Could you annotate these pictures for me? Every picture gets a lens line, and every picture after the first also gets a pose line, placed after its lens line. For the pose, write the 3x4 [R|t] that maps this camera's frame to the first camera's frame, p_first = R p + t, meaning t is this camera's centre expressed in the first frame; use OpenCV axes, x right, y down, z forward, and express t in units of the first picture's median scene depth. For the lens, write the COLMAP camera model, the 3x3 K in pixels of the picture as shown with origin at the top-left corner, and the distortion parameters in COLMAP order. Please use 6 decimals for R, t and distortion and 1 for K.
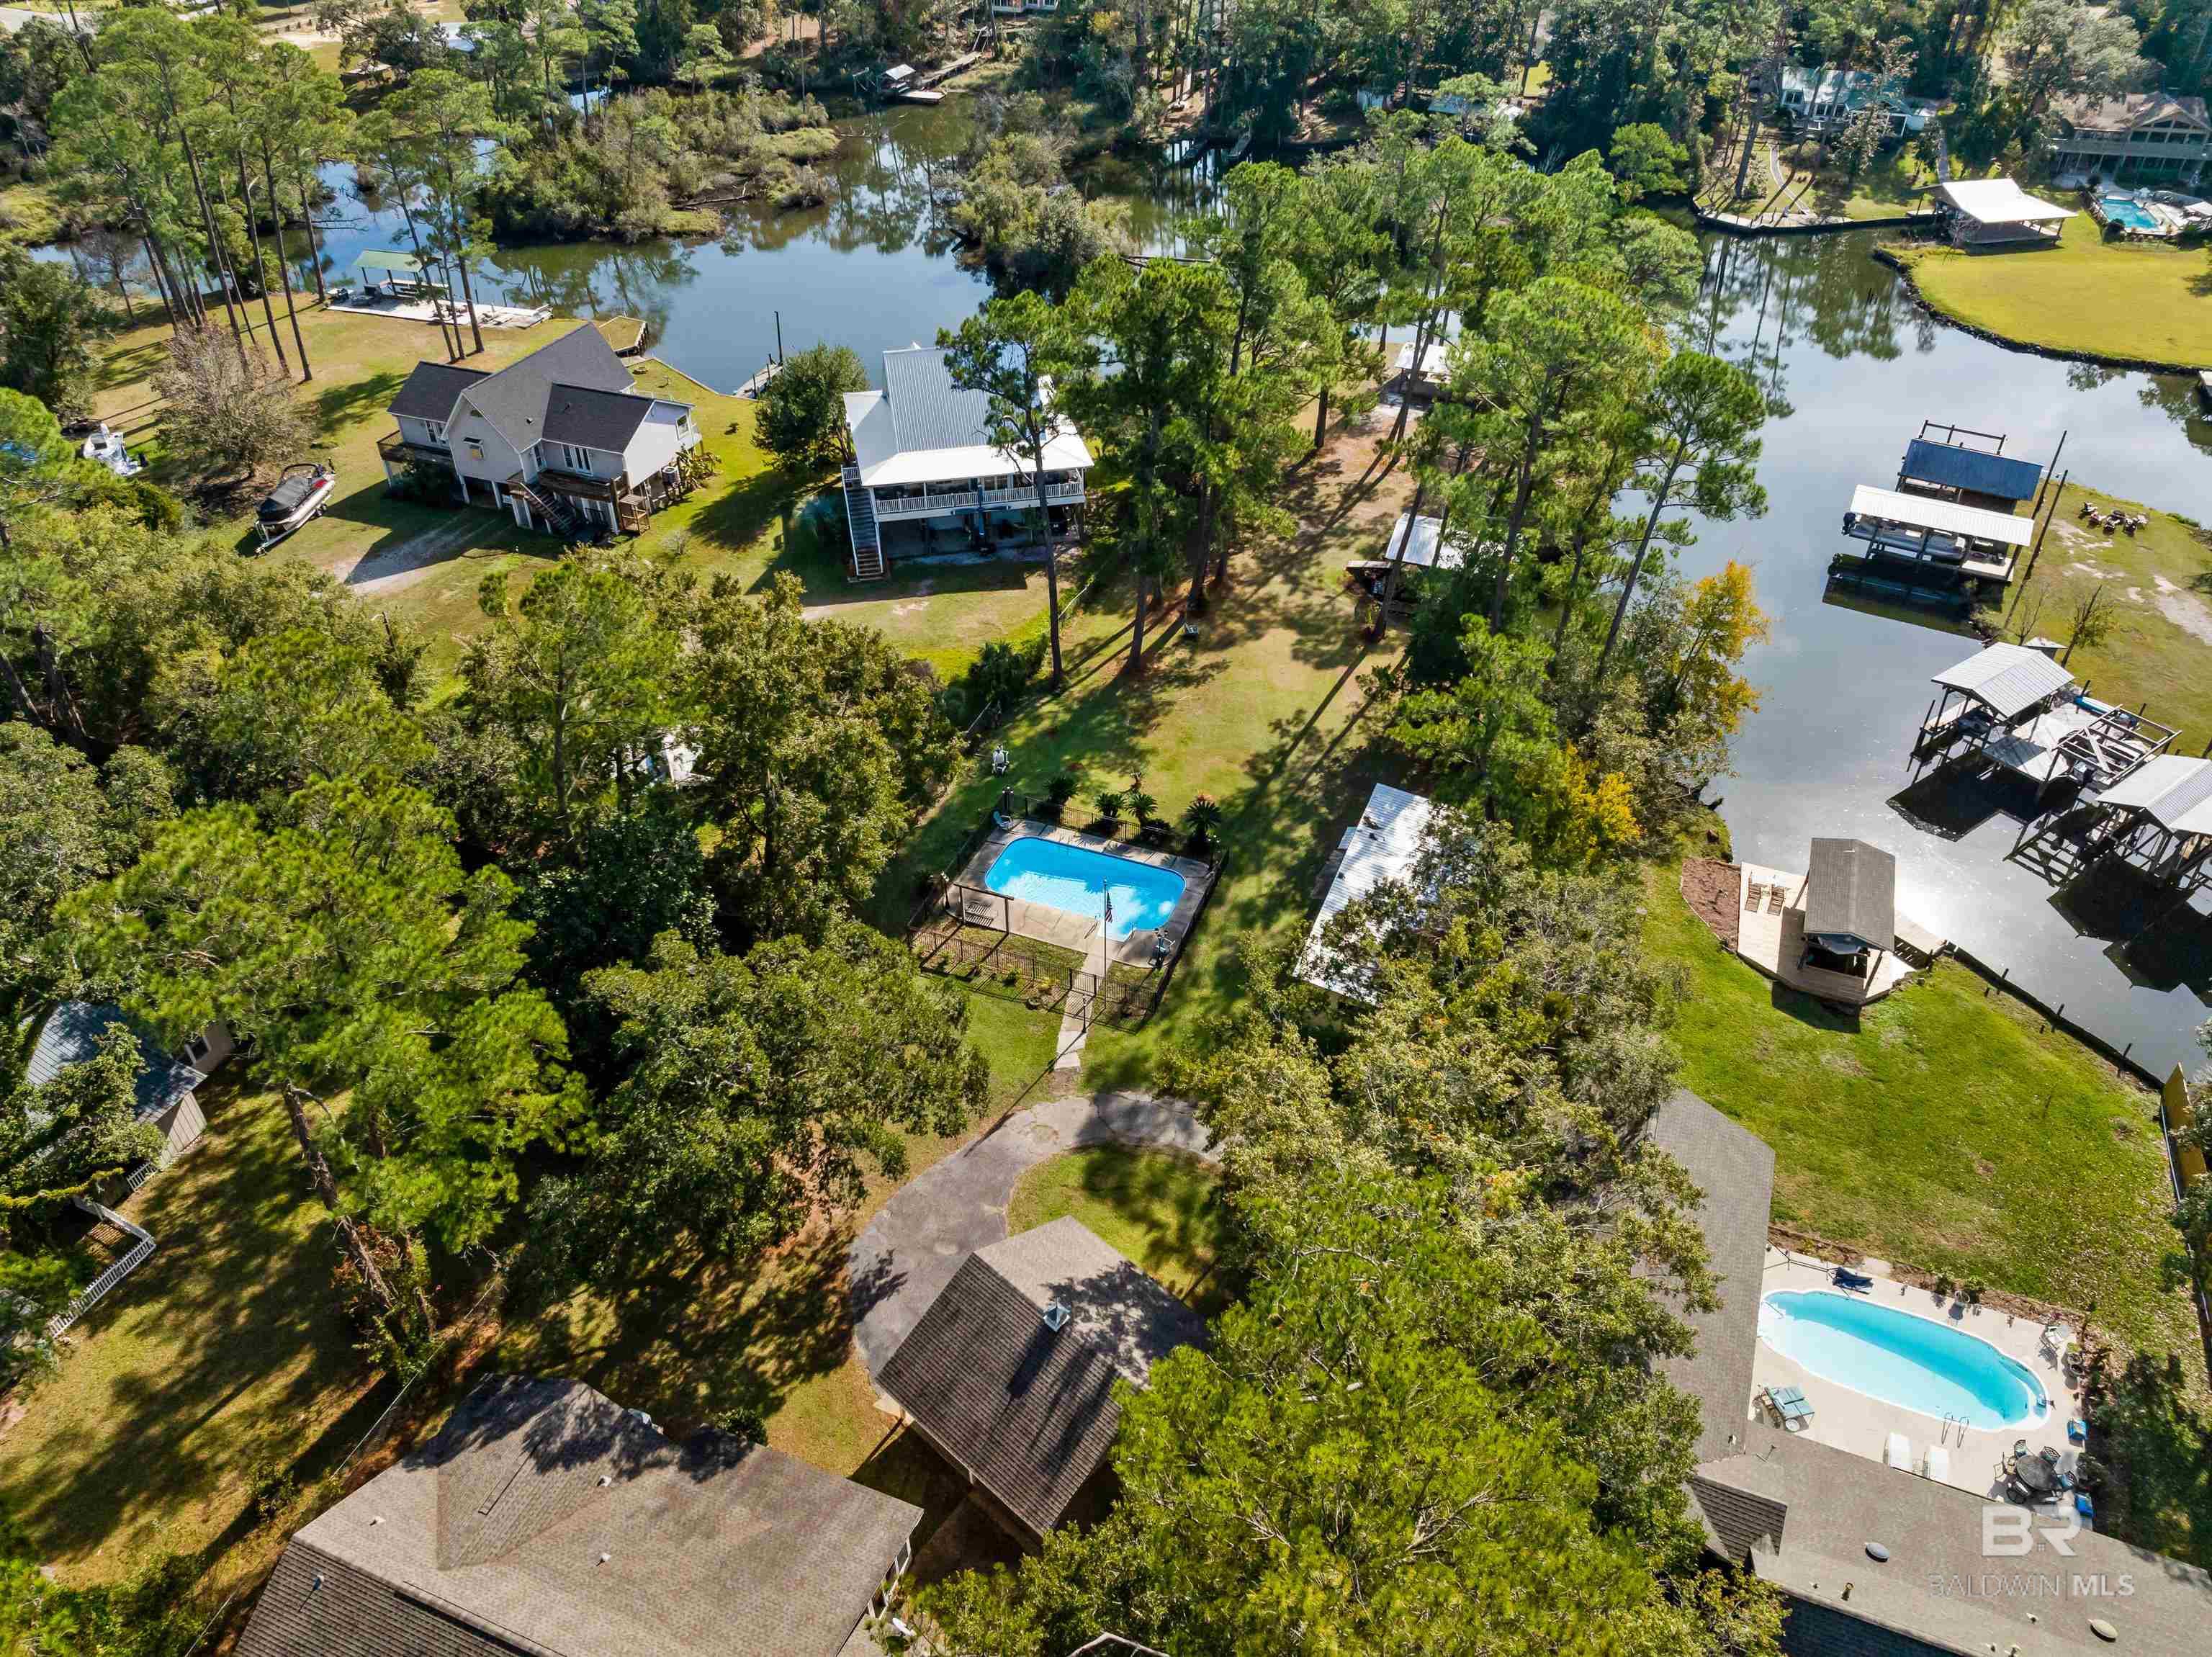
lens RADIAL K [[1563.8, 0, 1108.8], [0, 1563.8, 827.3], [0, 0, 1]] dist [-0.034075, -0.003202]
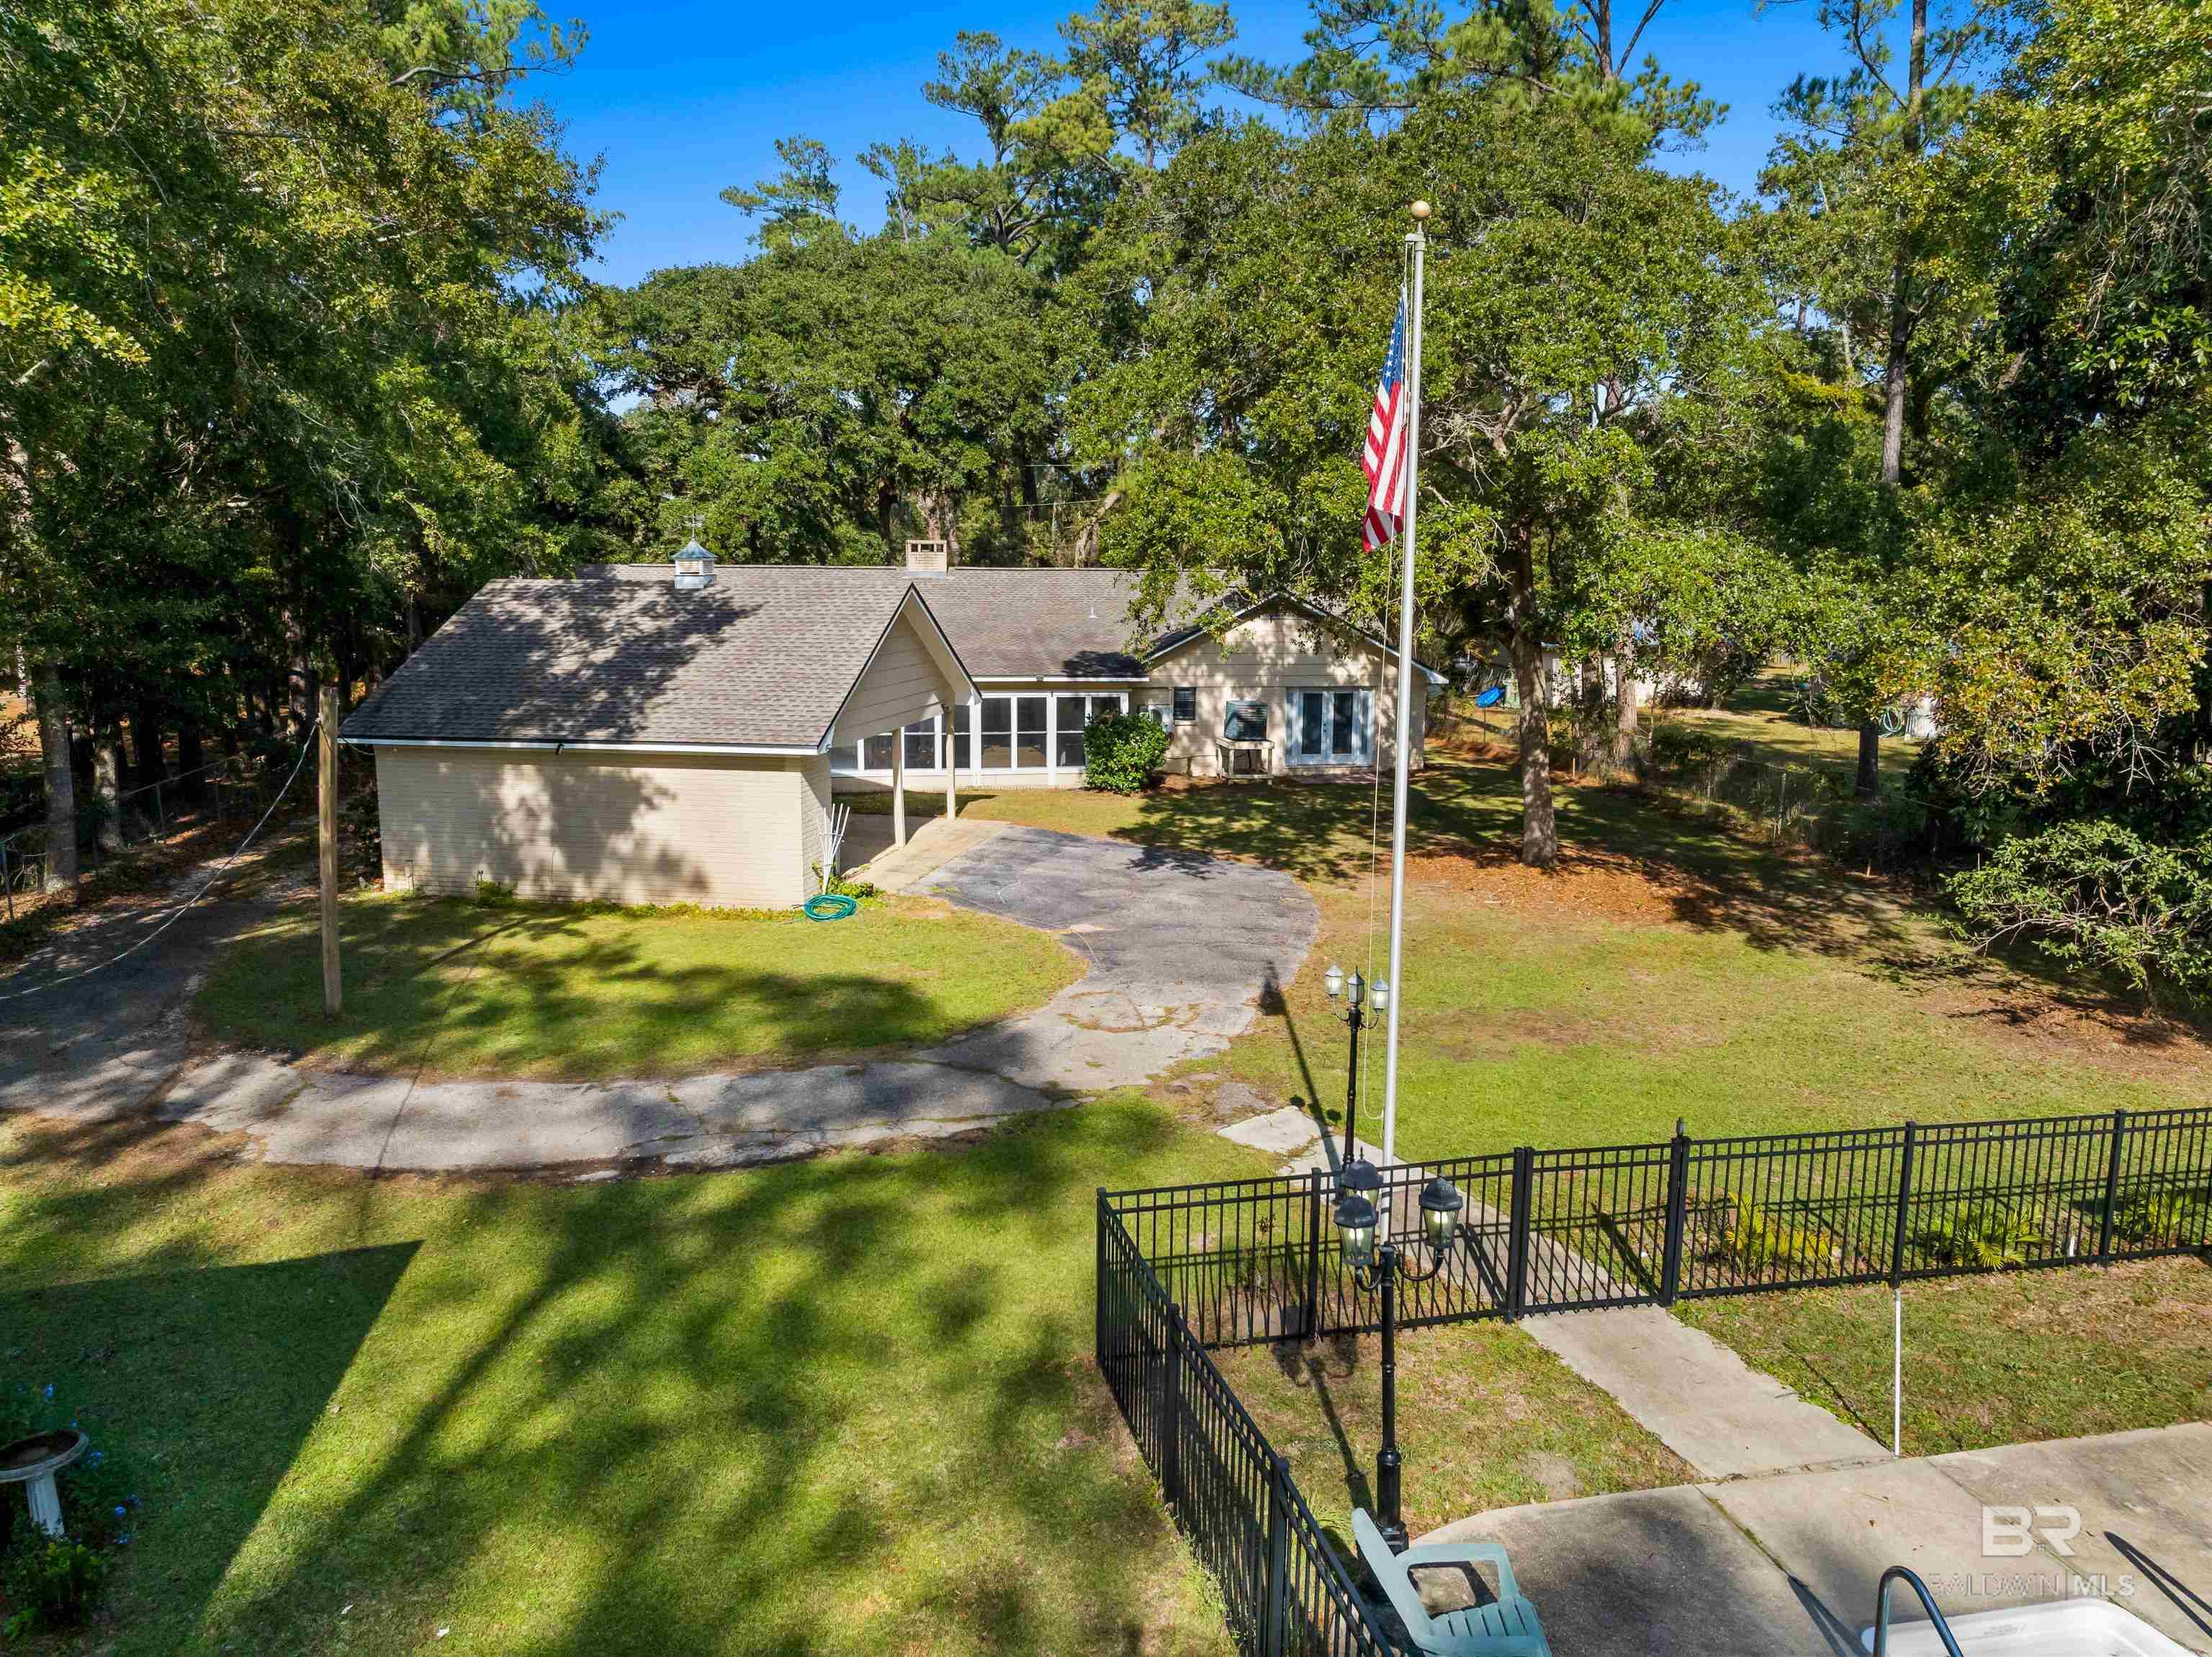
lens RADIAL K [[1563.8, 0, 1108.0], [0, 1563.8, 829.4], [0, 0, 1]] dist [-0.034075, -0.003202]
pose [[-0.840789, 0.073412, -0.536362, 0.072711], [-0.339751, 0.699803, 0.628367, -0.006033], [0.421477, 0.710554, -0.563445, 0.726071]]
